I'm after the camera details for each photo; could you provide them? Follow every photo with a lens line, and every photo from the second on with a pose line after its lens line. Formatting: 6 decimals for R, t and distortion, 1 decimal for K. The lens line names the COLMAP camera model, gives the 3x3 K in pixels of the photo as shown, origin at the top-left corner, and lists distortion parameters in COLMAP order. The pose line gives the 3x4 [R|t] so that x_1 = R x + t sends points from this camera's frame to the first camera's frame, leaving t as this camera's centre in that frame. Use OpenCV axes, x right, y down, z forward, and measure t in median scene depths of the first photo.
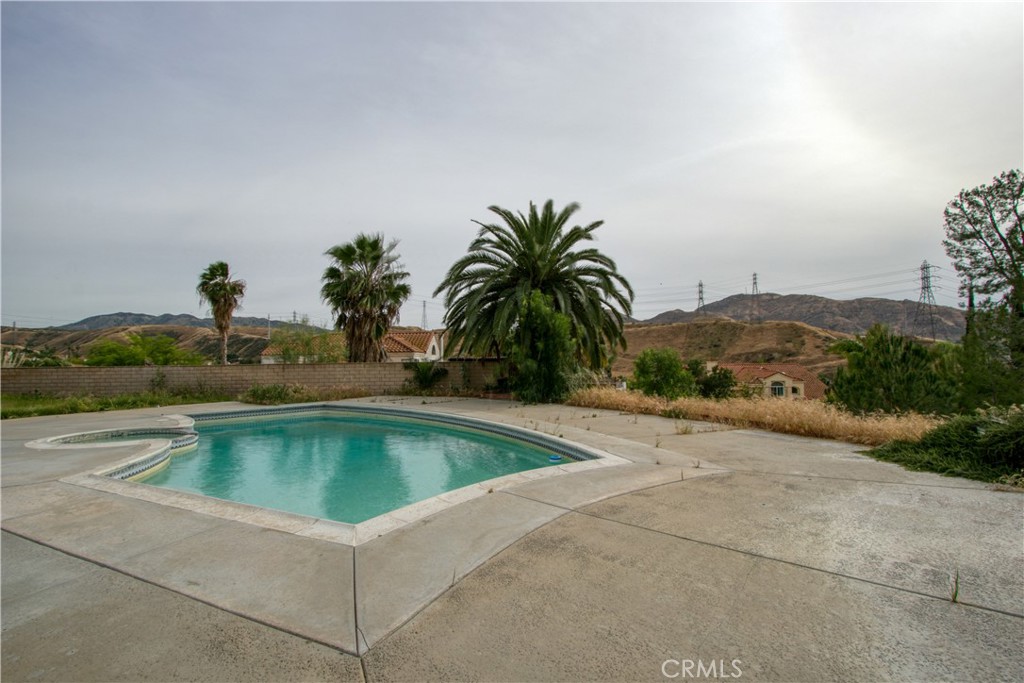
lens RADIAL K [[473.9, 0, 512.2], [0, 473.9, 342.2], [0, 0, 1]] dist [0.000677, 0.000736]
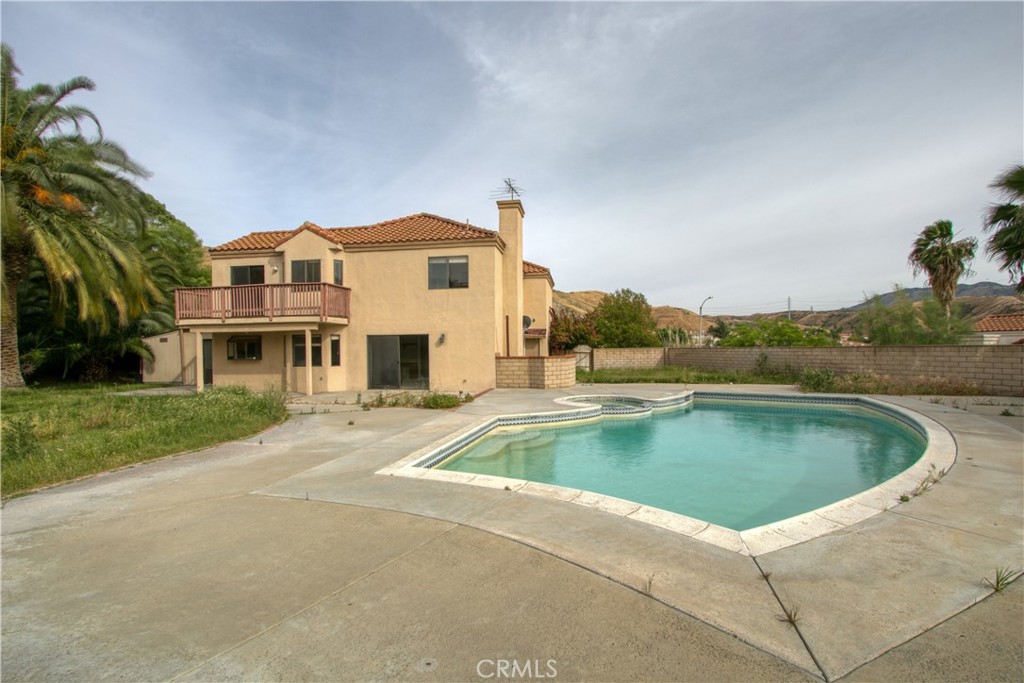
lens RADIAL K [[499.0, 0, 515.8], [0, 499.0, 343.1], [0, 0, 1]] dist [-0.003048, -0.000294]
pose [[0.213310, -0.001035, -0.976984, 0.086601], [0.049294, 0.998737, 0.009704, 0.000386], [0.975740, -0.050229, 0.213092, 0.072832]]
